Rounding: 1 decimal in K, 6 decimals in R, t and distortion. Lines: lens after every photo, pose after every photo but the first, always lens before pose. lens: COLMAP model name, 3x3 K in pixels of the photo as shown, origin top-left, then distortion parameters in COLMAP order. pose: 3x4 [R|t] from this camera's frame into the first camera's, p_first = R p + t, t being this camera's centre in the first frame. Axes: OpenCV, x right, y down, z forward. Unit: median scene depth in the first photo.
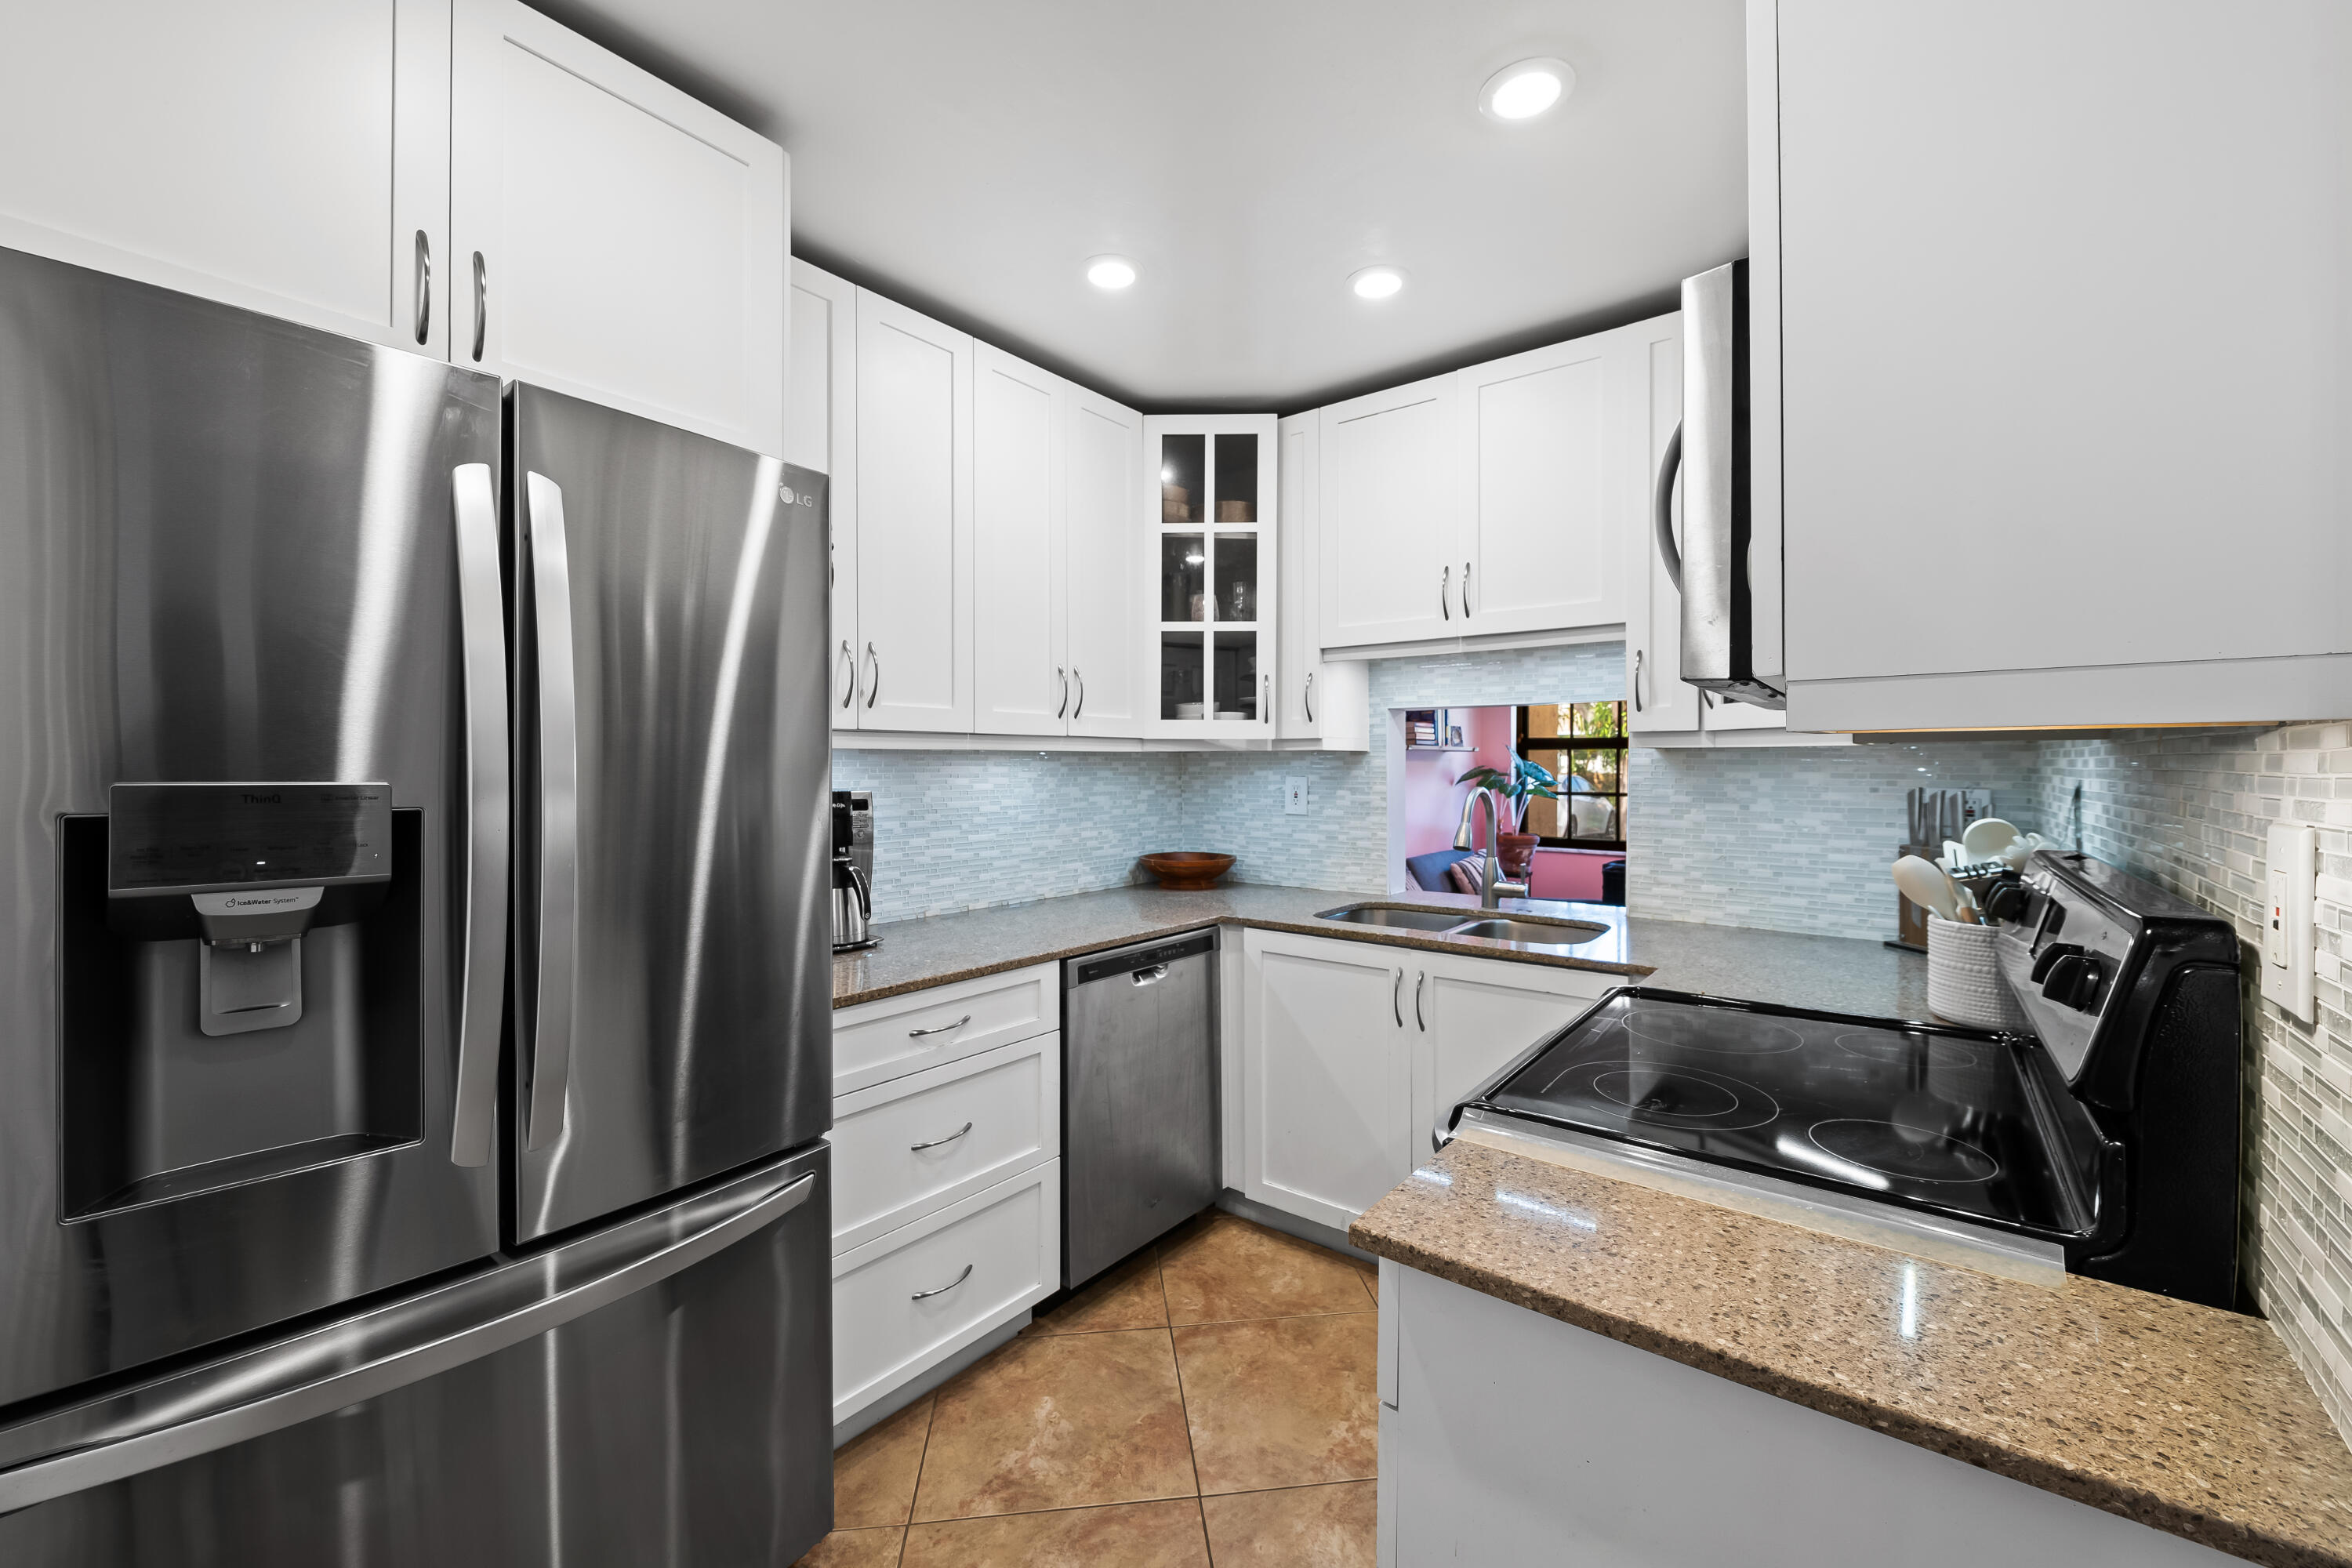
lens RADIAL K [[933.8, 0, 1192.3], [0, 933.8, 770.6], [0, 0, 1]] dist [-0.003432, -0.001389]
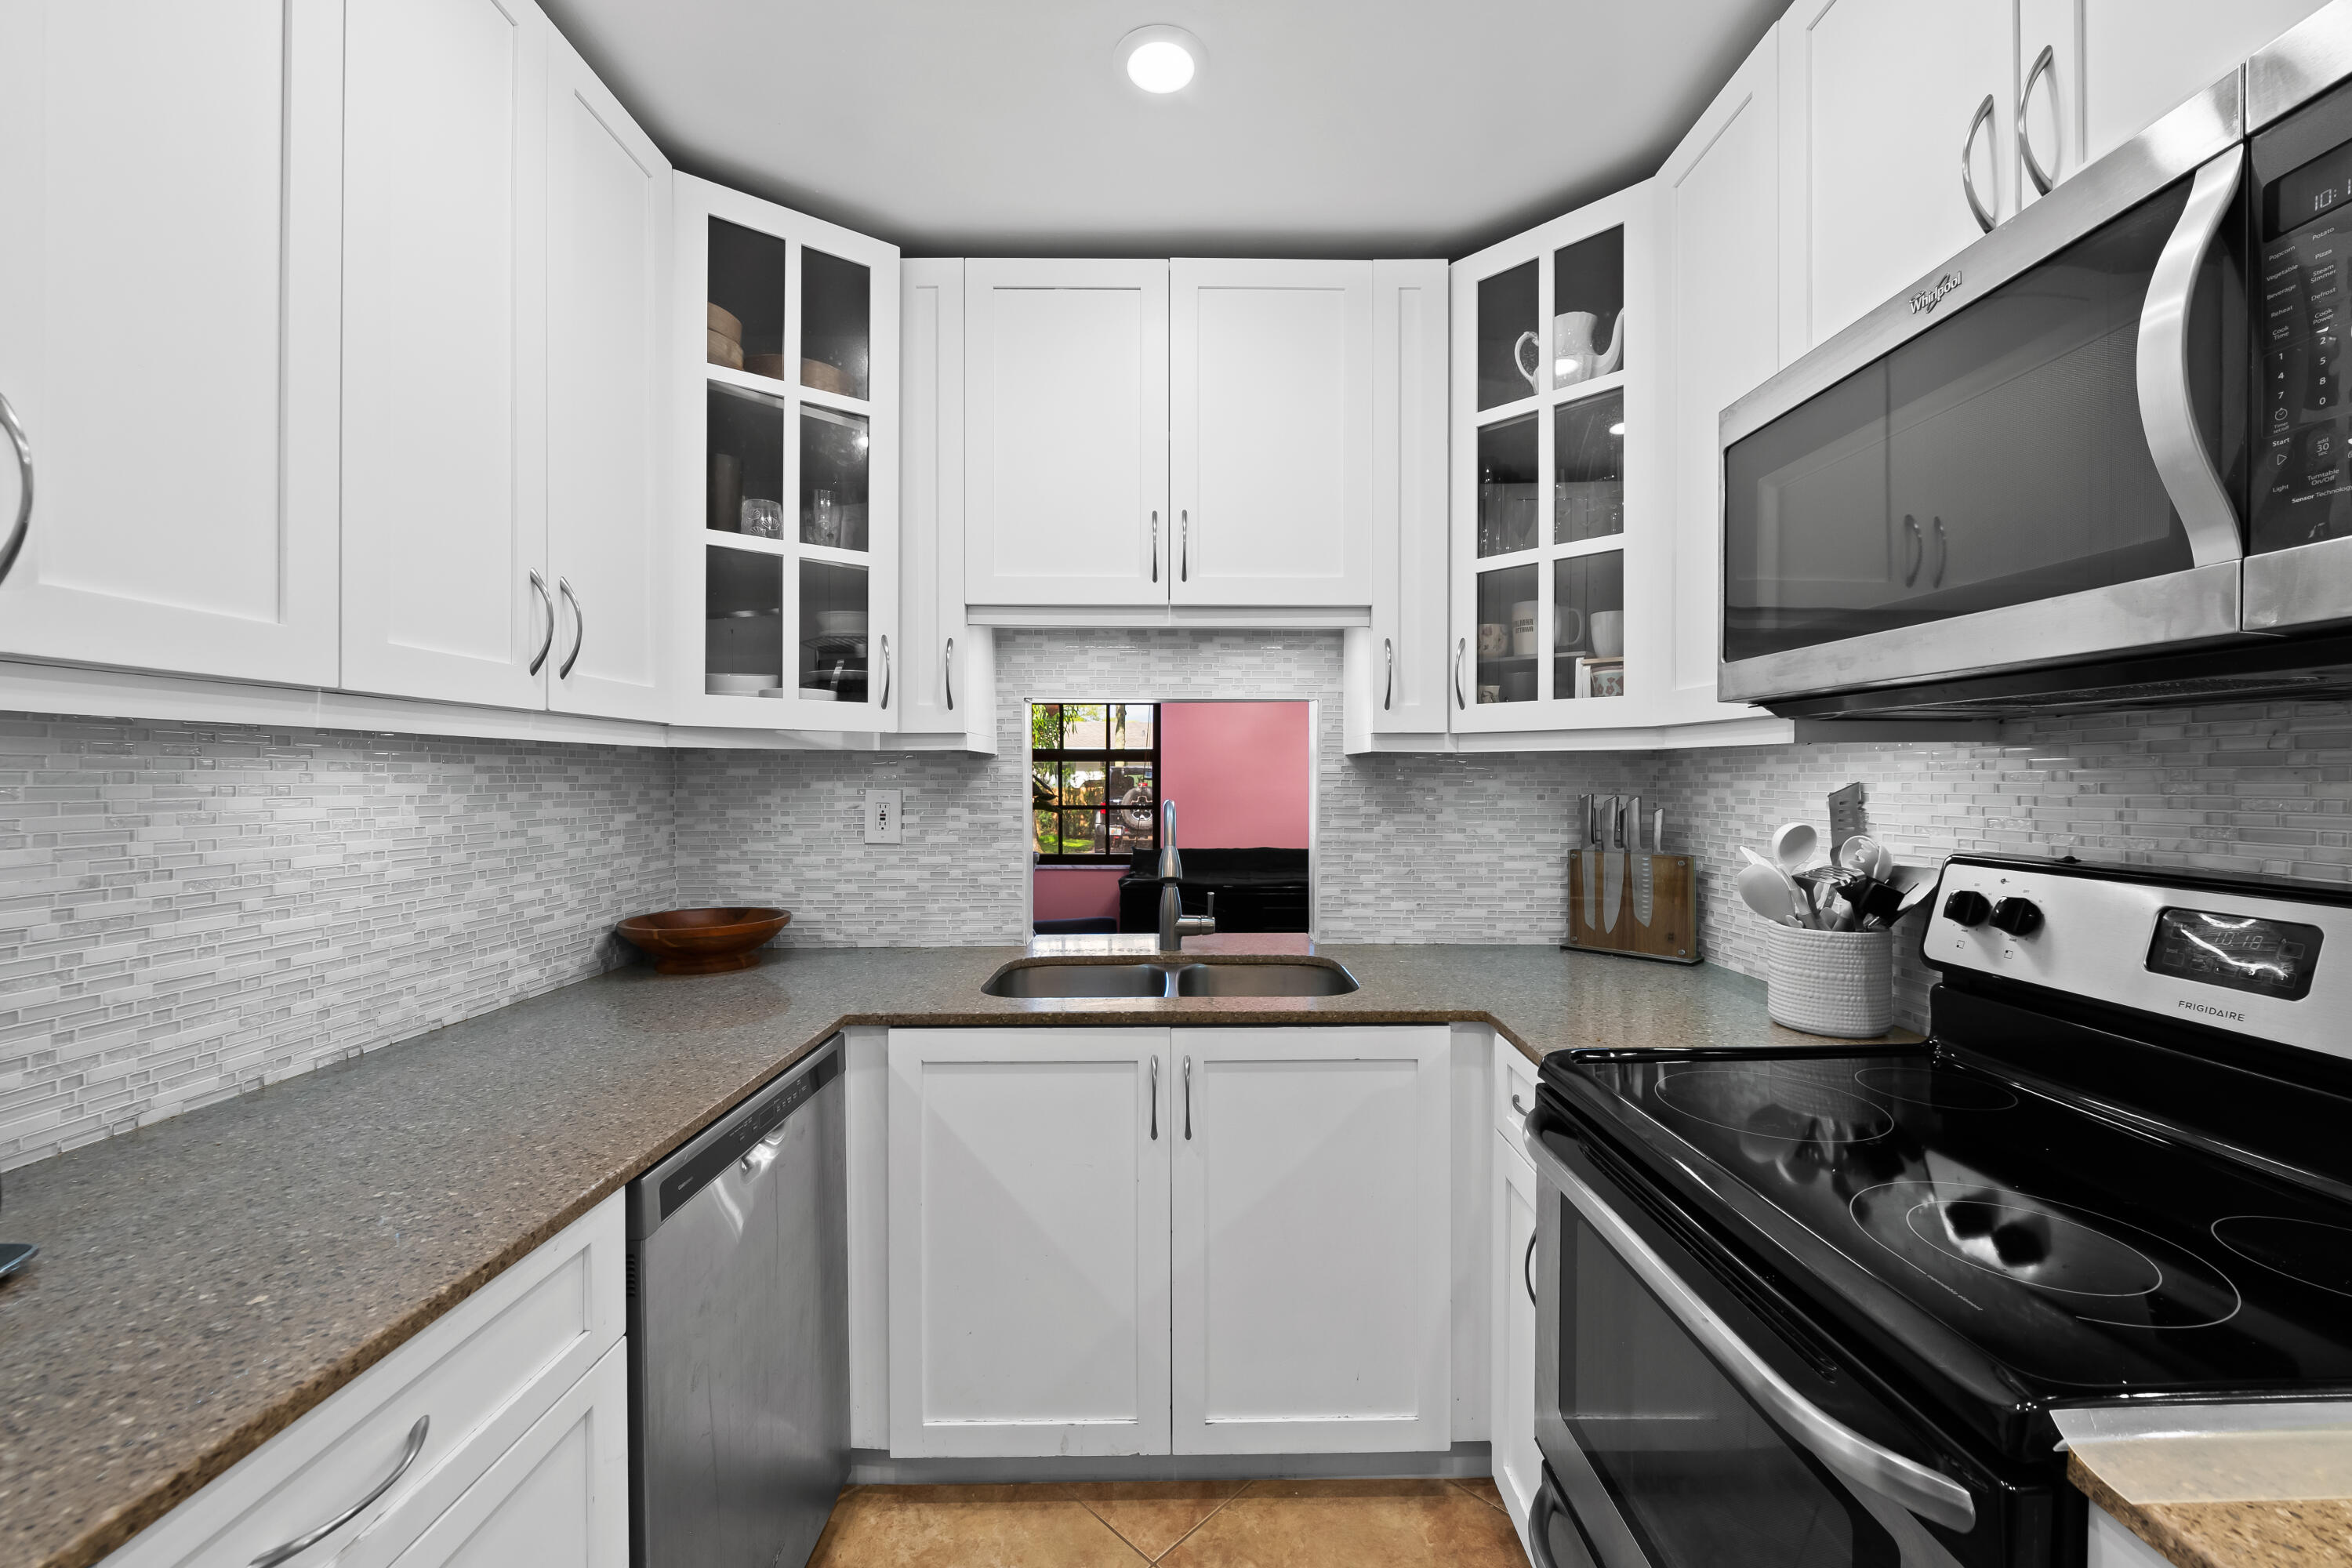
lens RADIAL K [[933.8, 0, 1203.1], [0, 933.8, 779.5], [0, 0, 1]] dist [-0.003432, -0.001389]
pose [[0.784583, -0.000261, 0.620024, -0.153374], [0.004893, 0.999971, -0.005771, 0.004553], [-0.620005, 0.007562, 0.784561, 0.342760]]
